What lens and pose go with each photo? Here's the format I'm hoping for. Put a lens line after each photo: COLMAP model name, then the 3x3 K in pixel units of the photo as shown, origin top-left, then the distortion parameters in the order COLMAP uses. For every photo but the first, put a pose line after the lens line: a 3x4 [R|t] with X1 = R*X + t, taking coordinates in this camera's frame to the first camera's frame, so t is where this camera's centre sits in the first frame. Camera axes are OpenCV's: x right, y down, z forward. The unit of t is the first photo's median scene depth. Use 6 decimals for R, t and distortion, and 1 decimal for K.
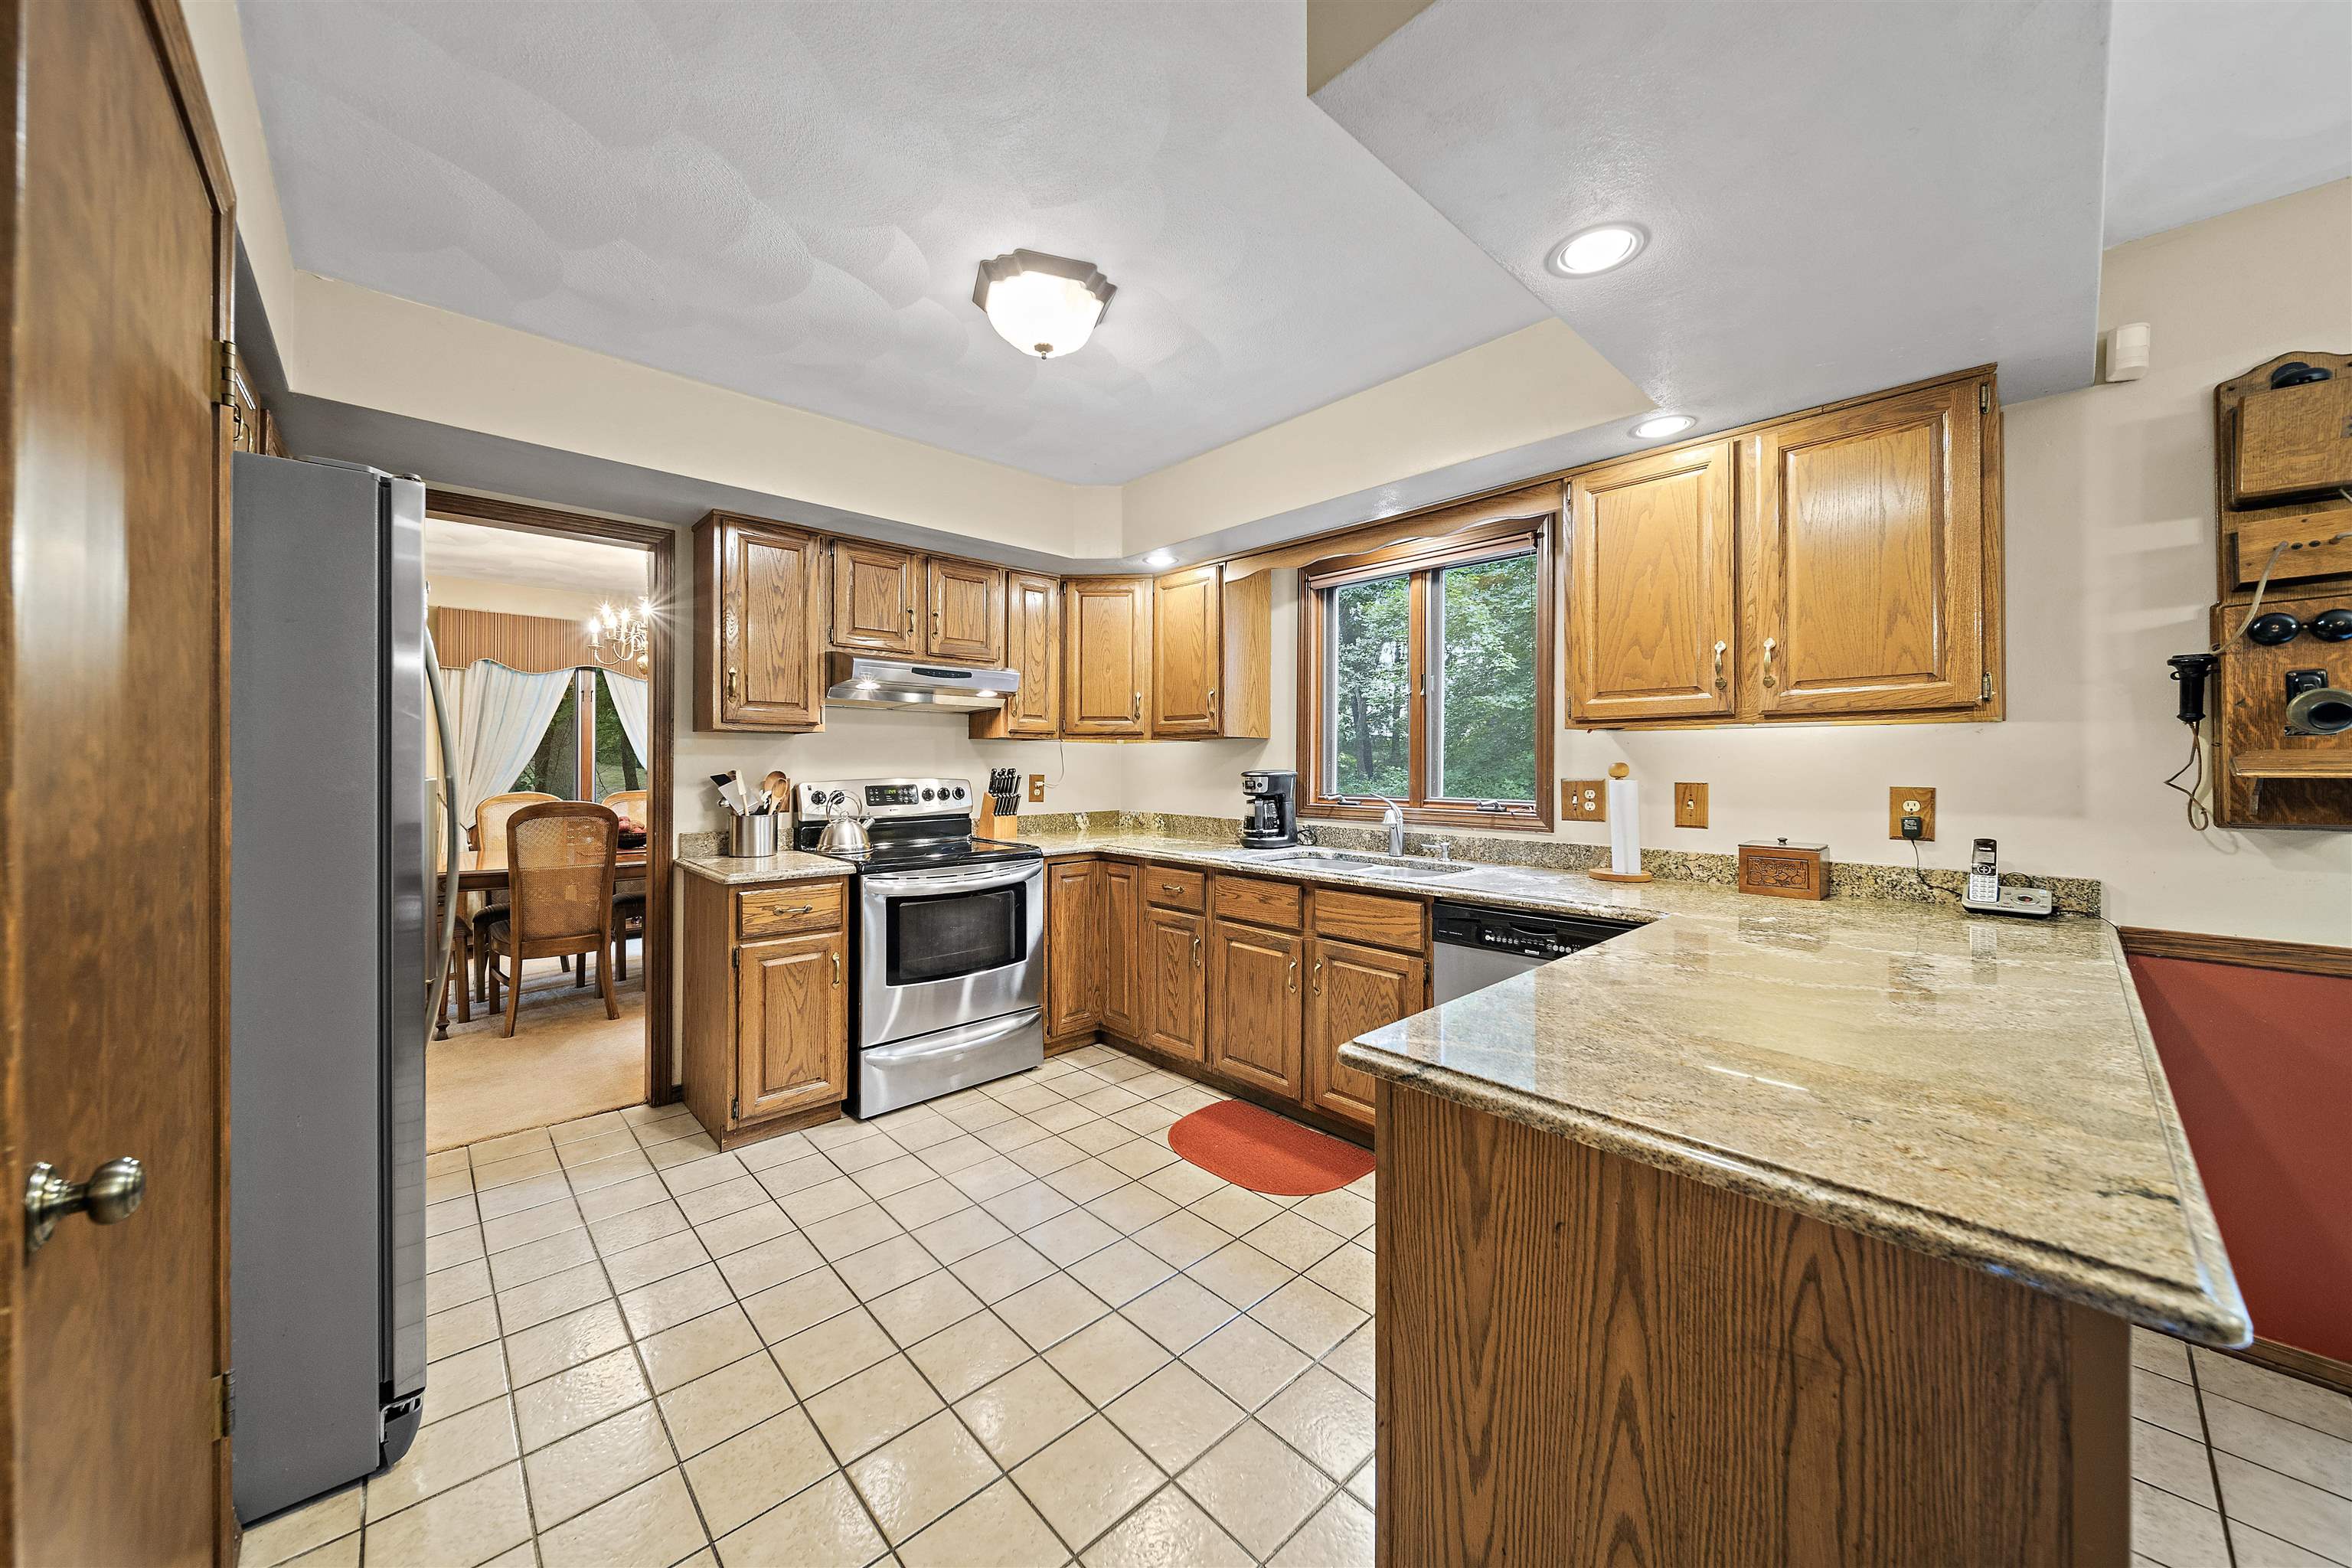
lens RADIAL K [[835.8, 0, 1183.9], [0, 835.8, 764.6], [0, 0, 1]] dist [-0.006853, -0.000513]
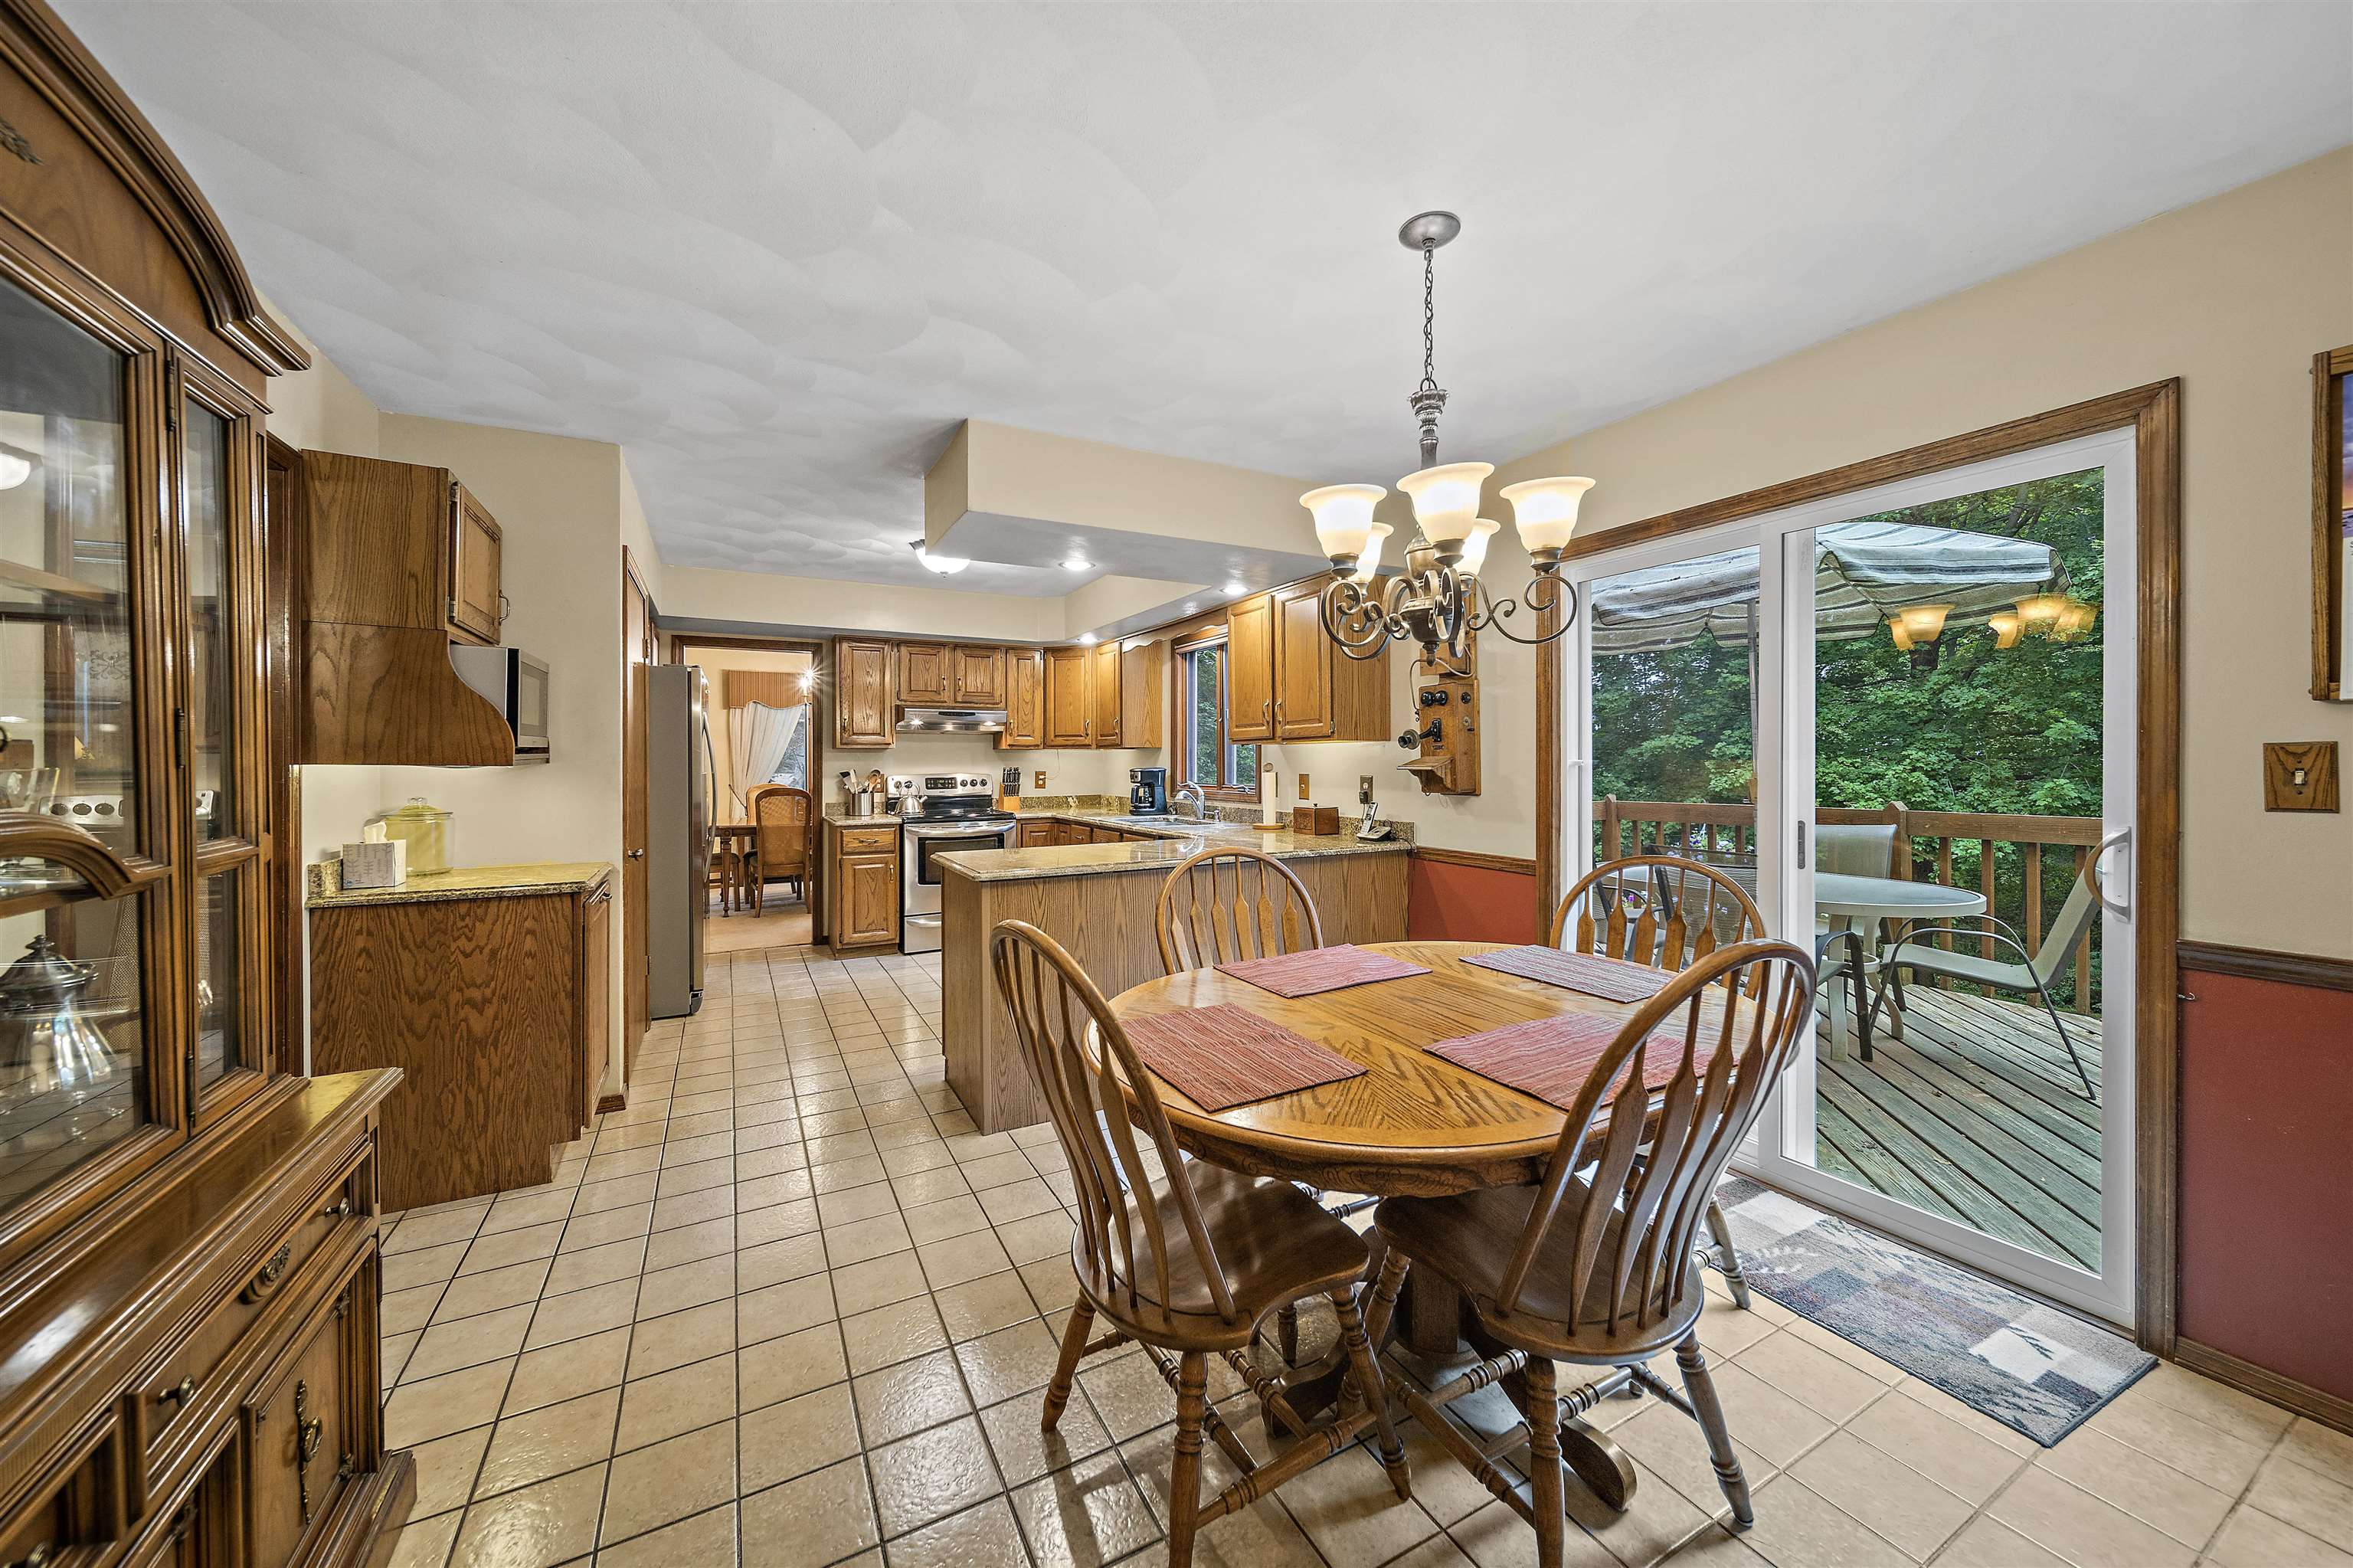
lens RADIAL K [[836.2, 0, 1178.1], [0, 836.2, 765.0], [0, 0, 1]] dist [-0.006853, -0.000513]
pose [[0.967286, -0.006677, -0.253602, 0.625953], [0.007753, 0.999965, 0.003240, -0.003707], [0.253571, -0.005100, 0.967303, -0.607547]]
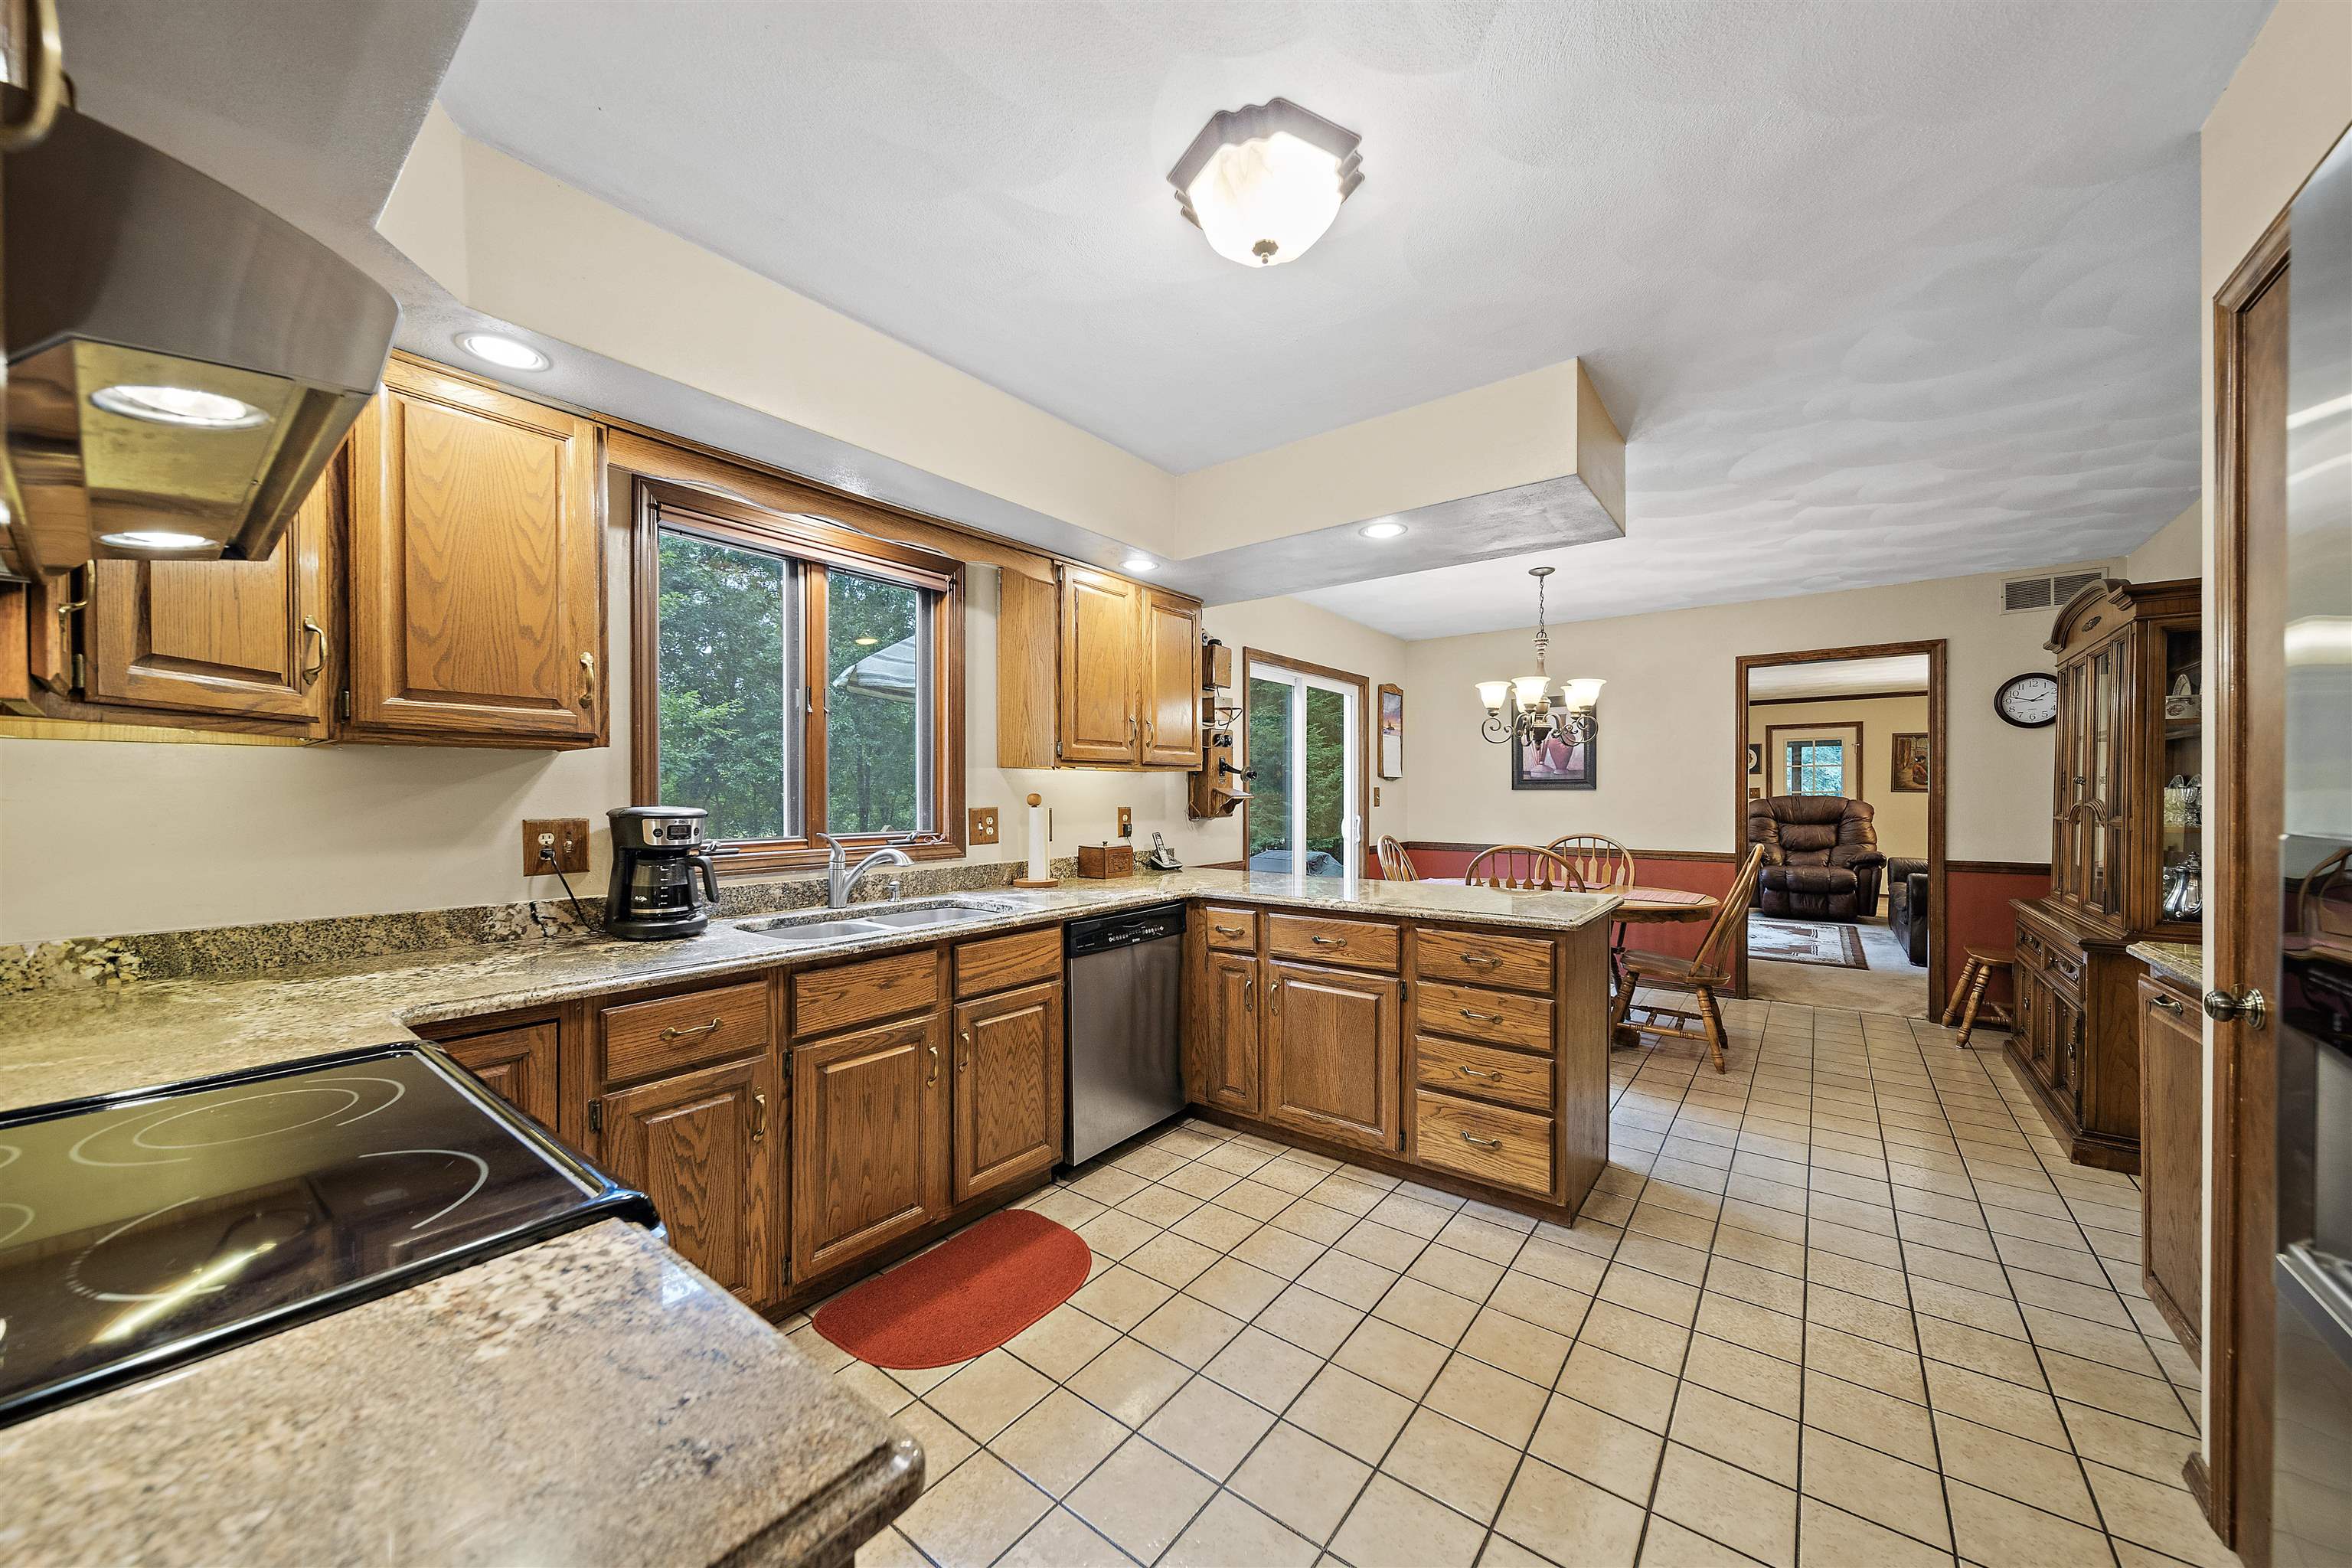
lens RADIAL K [[835.8, 0, 1163.8], [0, 835.8, 802.9], [0, 0, 1]] dist [-0.006853, -0.000513]
pose [[-0.156710, -0.010470, 0.987589, -0.592328], [0.005083, 0.999922, 0.011407, -0.001238], [-0.987632, 0.006807, -0.156645, 0.793648]]
